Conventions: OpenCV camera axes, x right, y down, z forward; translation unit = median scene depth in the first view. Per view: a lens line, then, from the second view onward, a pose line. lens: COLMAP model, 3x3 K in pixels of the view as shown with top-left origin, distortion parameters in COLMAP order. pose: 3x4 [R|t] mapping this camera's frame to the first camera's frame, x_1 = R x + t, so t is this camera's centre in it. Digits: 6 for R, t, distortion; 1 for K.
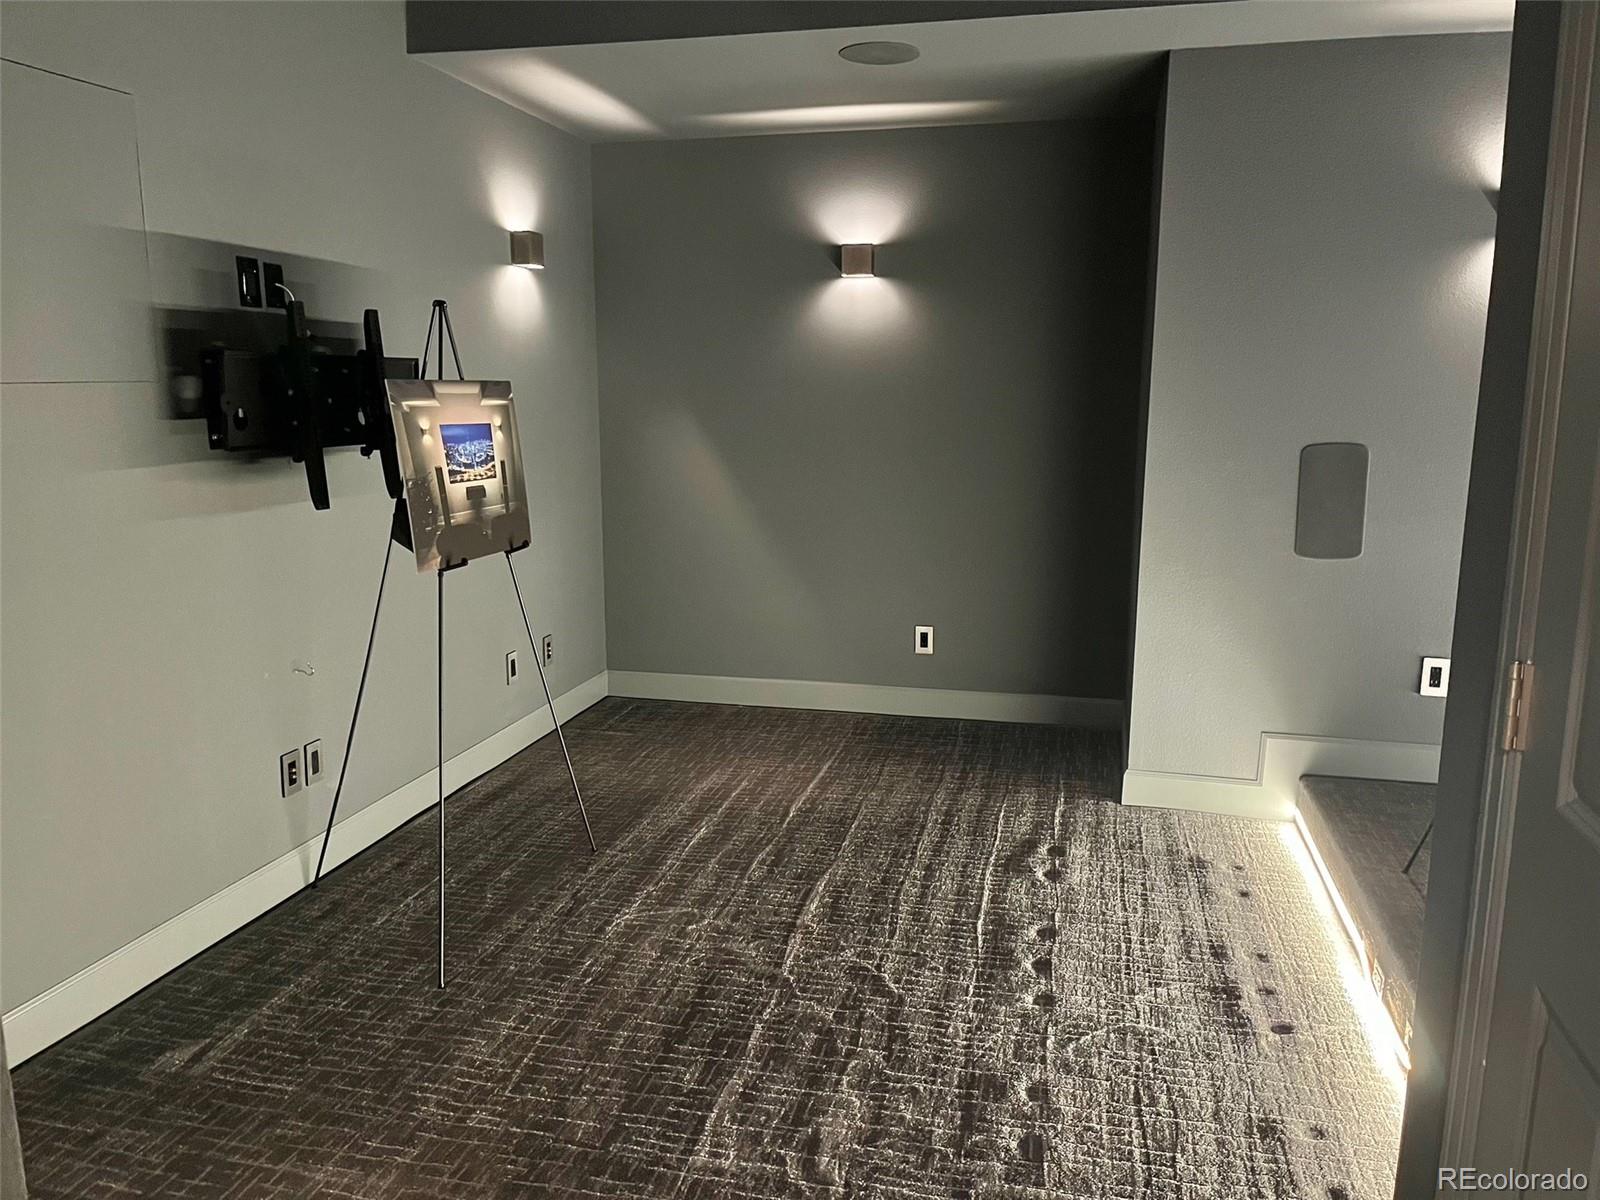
lens RADIAL K [[1207.7, 0, 800.0], [0, 1207.7, 600.0], [0, 0, 1]] dist [-0.000079, 0.000049]
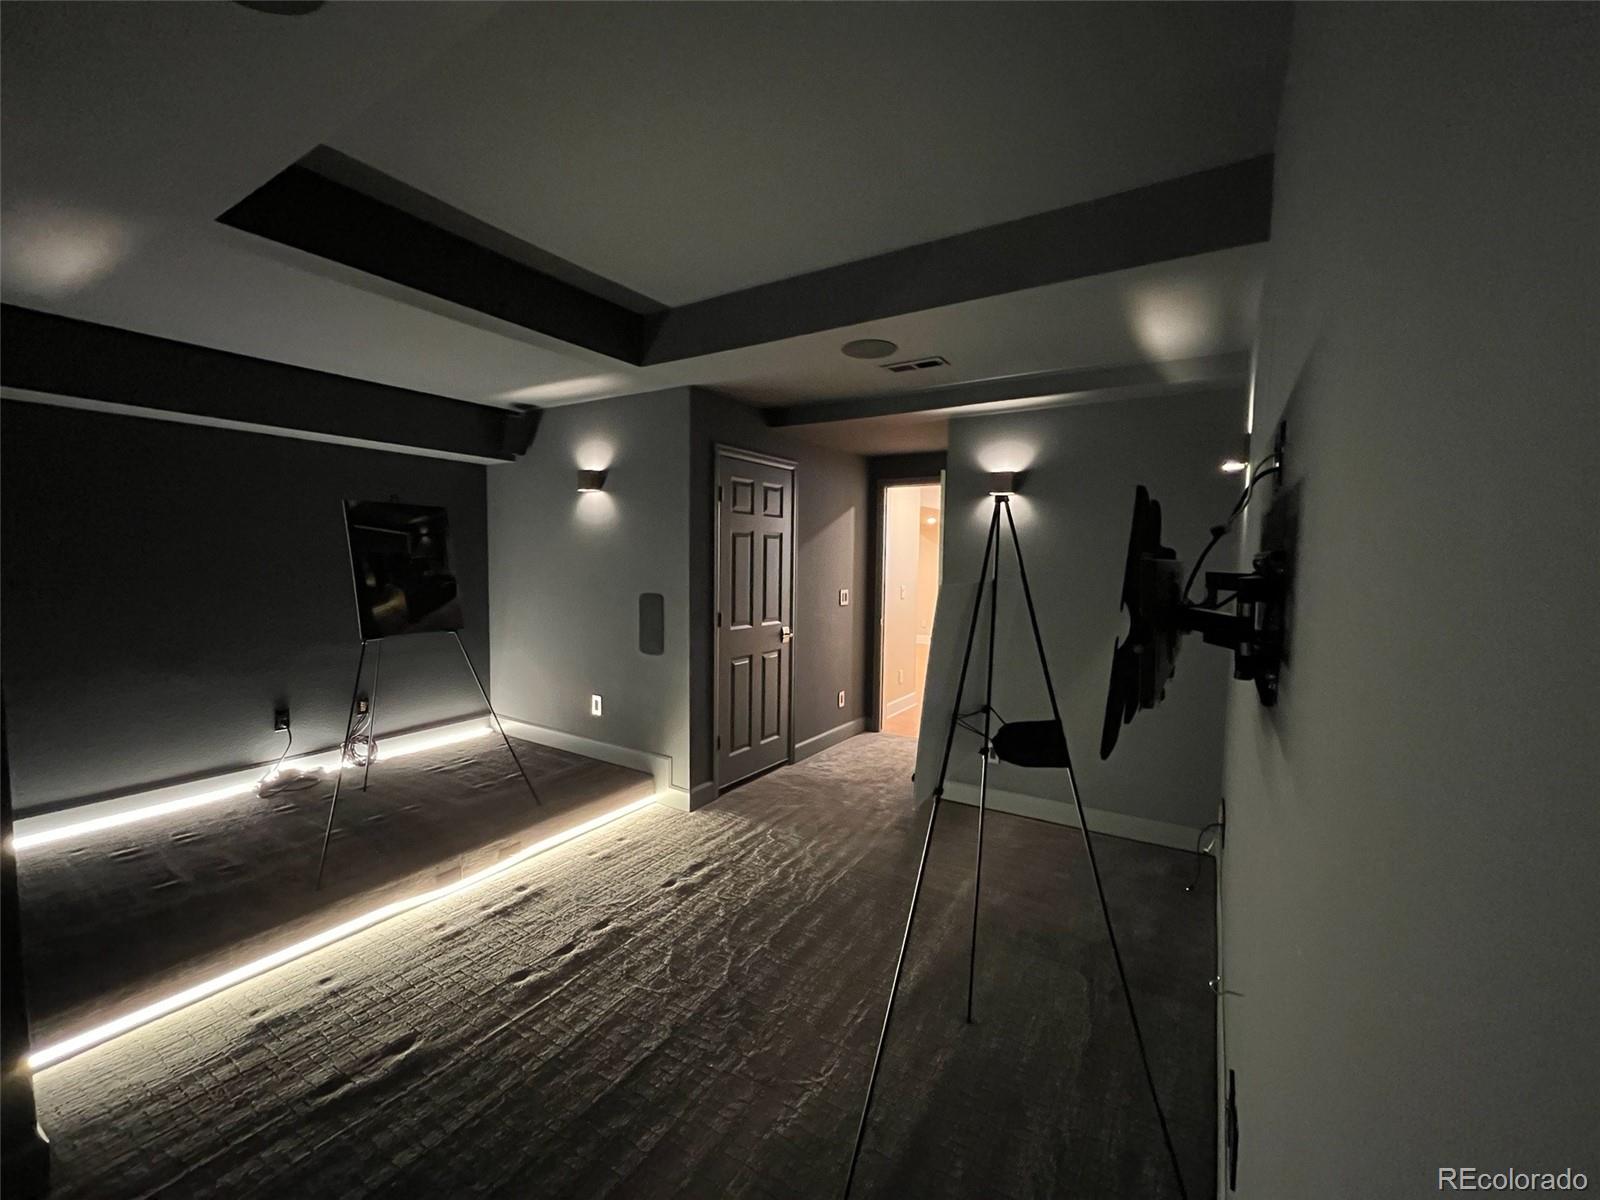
lens RADIAL K [[651.1, 0, 798.8], [0, 651.1, 597.7], [0, 0, 1]] dist [-0.000691, -0.000161]
pose [[-0.945905, -0.036113, 0.322427, -0.318083], [0.039795, 0.973368, 0.225768, -0.294634], [-0.321993, 0.226386, -0.919277, 1.534017]]
